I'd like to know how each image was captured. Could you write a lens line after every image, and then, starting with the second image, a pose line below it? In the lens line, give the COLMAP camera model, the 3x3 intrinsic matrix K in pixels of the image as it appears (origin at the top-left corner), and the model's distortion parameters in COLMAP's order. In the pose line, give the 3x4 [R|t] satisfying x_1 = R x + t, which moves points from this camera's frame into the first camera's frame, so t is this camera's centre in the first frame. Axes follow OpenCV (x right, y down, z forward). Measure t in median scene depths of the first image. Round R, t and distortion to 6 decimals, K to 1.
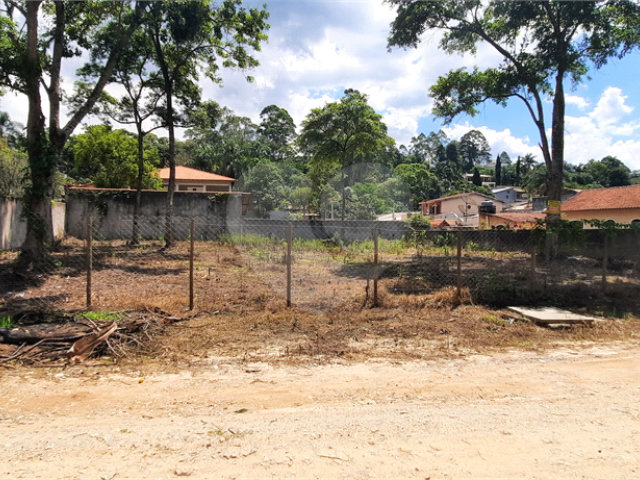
lens RADIAL K [[441.5, 0, 304.9], [0, 441.5, 231.0], [0, 0, 1]] dist [0.000002, -0.004422]
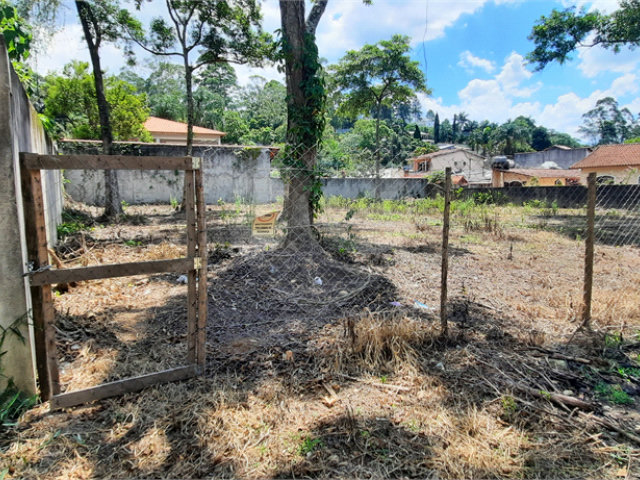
lens RADIAL K [[433.2, 0, 315.3], [0, 433.2, 227.3], [0, 0, 1]] dist [-0.001622, -0.002336]
pose [[0.976473, -0.037173, 0.212411, -0.358599], [0.017970, 0.995631, 0.091631, -0.009895], [-0.214889, -0.085659, 0.972875, 0.206933]]
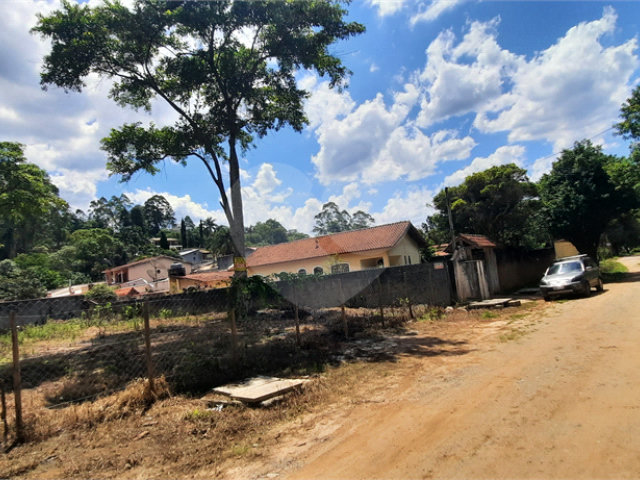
lens RADIAL K [[441.7, 0, 310.2], [0, 441.7, 232.2], [0, 0, 1]] dist [-0.002410, -0.003967]
pose [[0.771239, -0.030549, 0.635812, 0.037962], [0.121668, 0.987507, -0.100136, -0.003956], [-0.624810, 0.154587, 0.765320, 0.093715]]
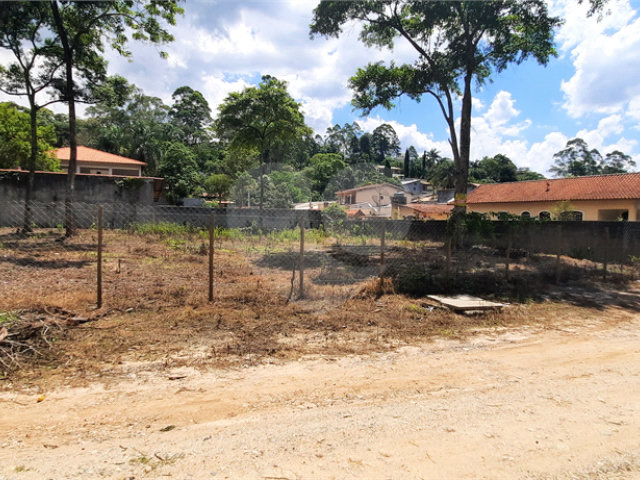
lens RADIAL K [[441.7, 0, 310.2], [0, 441.7, 232.2], [0, 0, 1]] dist [-0.002410, -0.003967]
pose [[0.979349, 0.003779, 0.202142, -0.008242], [-0.009785, 0.999539, 0.028724, -0.001585], [-0.201941, -0.030109, 0.978935, 0.017780]]
